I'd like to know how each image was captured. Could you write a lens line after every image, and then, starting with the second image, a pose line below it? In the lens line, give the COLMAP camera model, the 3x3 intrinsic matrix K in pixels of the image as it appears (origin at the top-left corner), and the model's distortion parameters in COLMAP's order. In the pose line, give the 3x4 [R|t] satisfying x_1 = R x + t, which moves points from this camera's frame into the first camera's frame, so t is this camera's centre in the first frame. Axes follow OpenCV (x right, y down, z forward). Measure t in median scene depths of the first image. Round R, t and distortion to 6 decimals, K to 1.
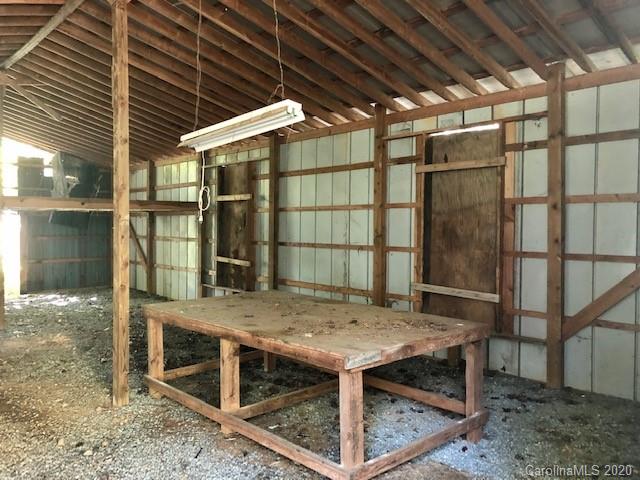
lens RADIAL K [[515.8, 0, 318.2], [0, 515.8, 233.0], [0, 0, 1]] dist [0.020051, -0.009603]
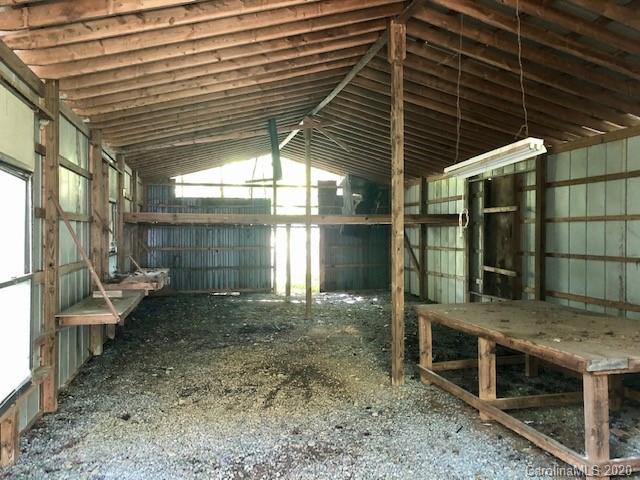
lens RADIAL K [[515.8, 0, 317.3], [0, 515.8, 237.7], [0, 0, 1]] dist [0.020051, -0.009603]
pose [[0.869561, -0.002878, -0.493816, 0.048275], [0.000151, 0.999985, -0.005562, -0.009517], [0.493825, 0.004762, 0.869548, -0.132248]]
